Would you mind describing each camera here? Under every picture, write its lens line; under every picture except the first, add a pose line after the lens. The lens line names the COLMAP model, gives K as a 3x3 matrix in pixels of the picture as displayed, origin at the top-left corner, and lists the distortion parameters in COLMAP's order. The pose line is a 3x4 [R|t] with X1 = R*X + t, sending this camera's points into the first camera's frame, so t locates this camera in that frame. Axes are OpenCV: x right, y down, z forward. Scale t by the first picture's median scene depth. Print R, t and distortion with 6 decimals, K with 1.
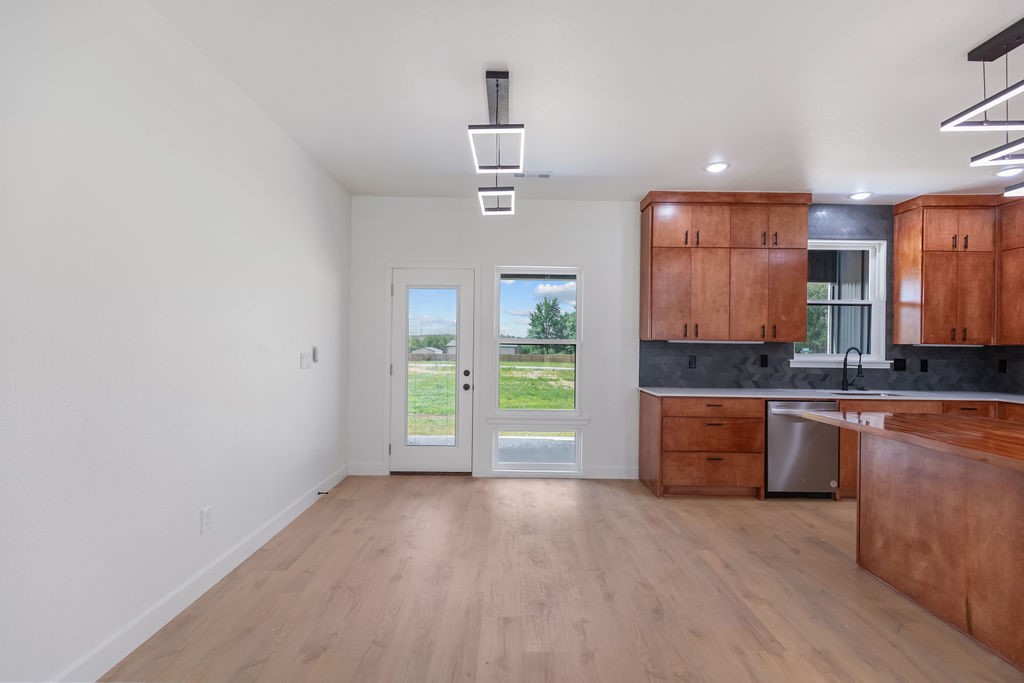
lens RADIAL K [[461.3, 0, 513.3], [0, 461.3, 342.9], [0, 0, 1]] dist [0.004927, -0.000120]
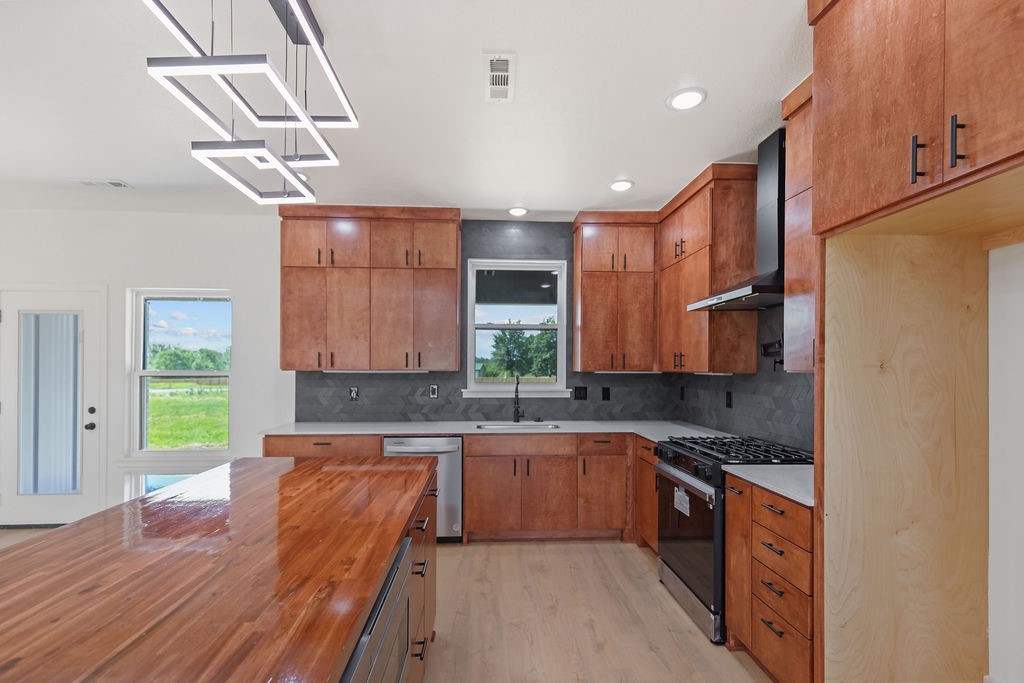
lens RADIAL K [[470.6, 0, 512.7], [0, 470.6, 366.8], [0, 0, 1]] dist [0.008797, -0.000567]
pose [[0.998514, -0.011364, 0.053305, 0.696803], [0.011198, 0.999931, 0.003424, -0.011886], [-0.053340, -0.002822, 0.998572, 0.063277]]
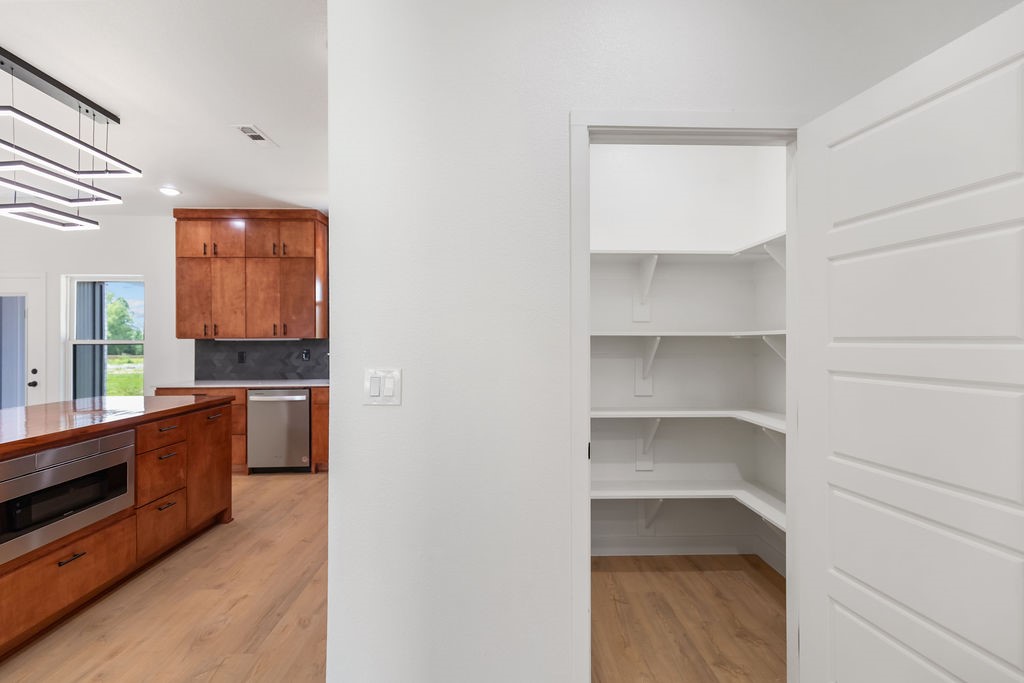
lens RADIAL K [[469.1, 0, 517.9], [0, 469.1, 339.3], [0, 0, 1]] dist [0.003077, -0.000058]
pose [[0.999147, -0.018156, 0.037098, 1.098968], [0.018157, 0.999835, 0.000318, 0.009608], [-0.037098, 0.000356, 0.999312, -0.192322]]
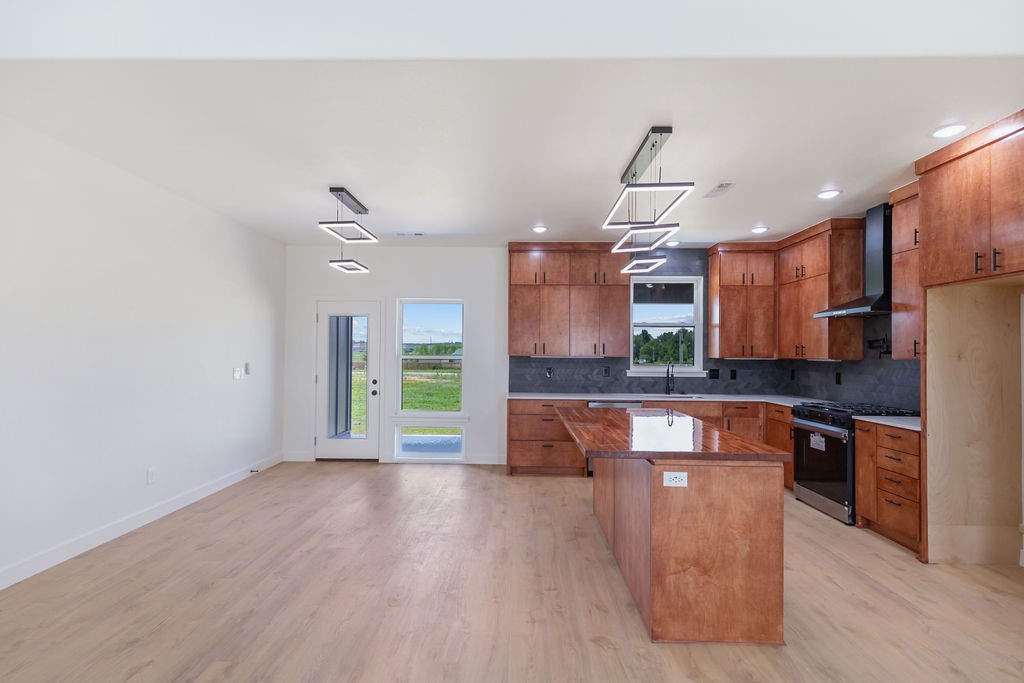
lens RADIAL K [[467.7, 0, 512.4], [0, 467.7, 345.4], [0, 0, 1]] dist [0.008906, -0.000512]
pose [[0.999646, -0.005974, -0.025941, 0.340527], [0.005658, 0.999909, -0.012259, -0.019915], [0.026012, 0.012108, 0.999588, -0.320082]]
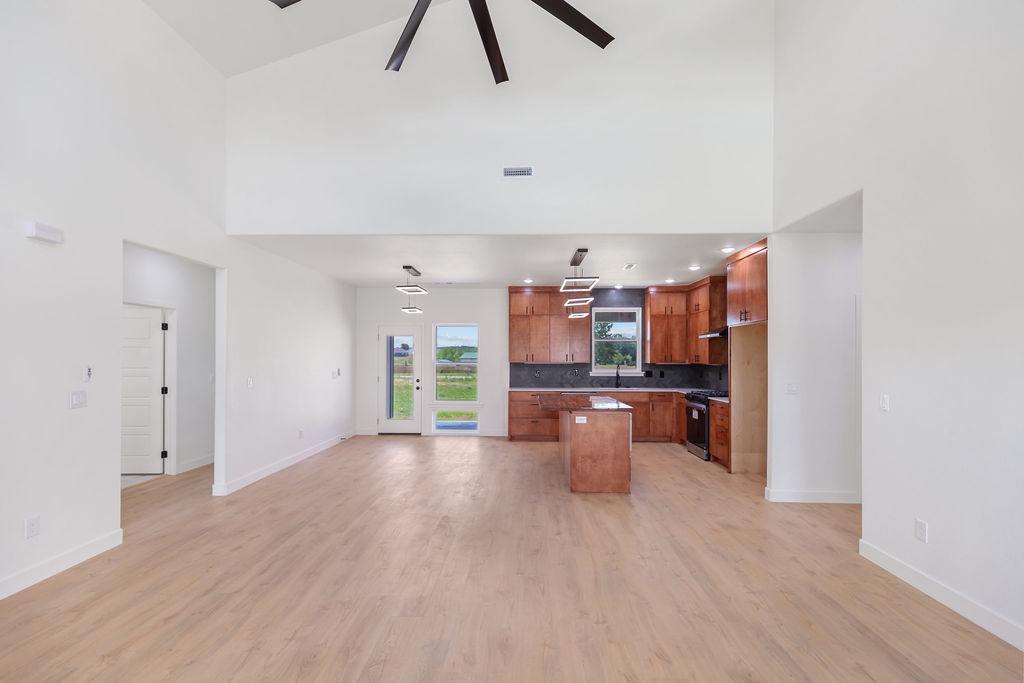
lens RADIAL K [[467.7, 0, 512.4], [0, 467.7, 345.4], [0, 0, 1]] dist [0.008906, -0.000512]
pose [[0.999268, -0.011974, -0.036328, 0.382256], [0.011268, 0.999745, -0.019586, -0.040317], [0.036553, 0.019163, 0.999148, -0.971336]]
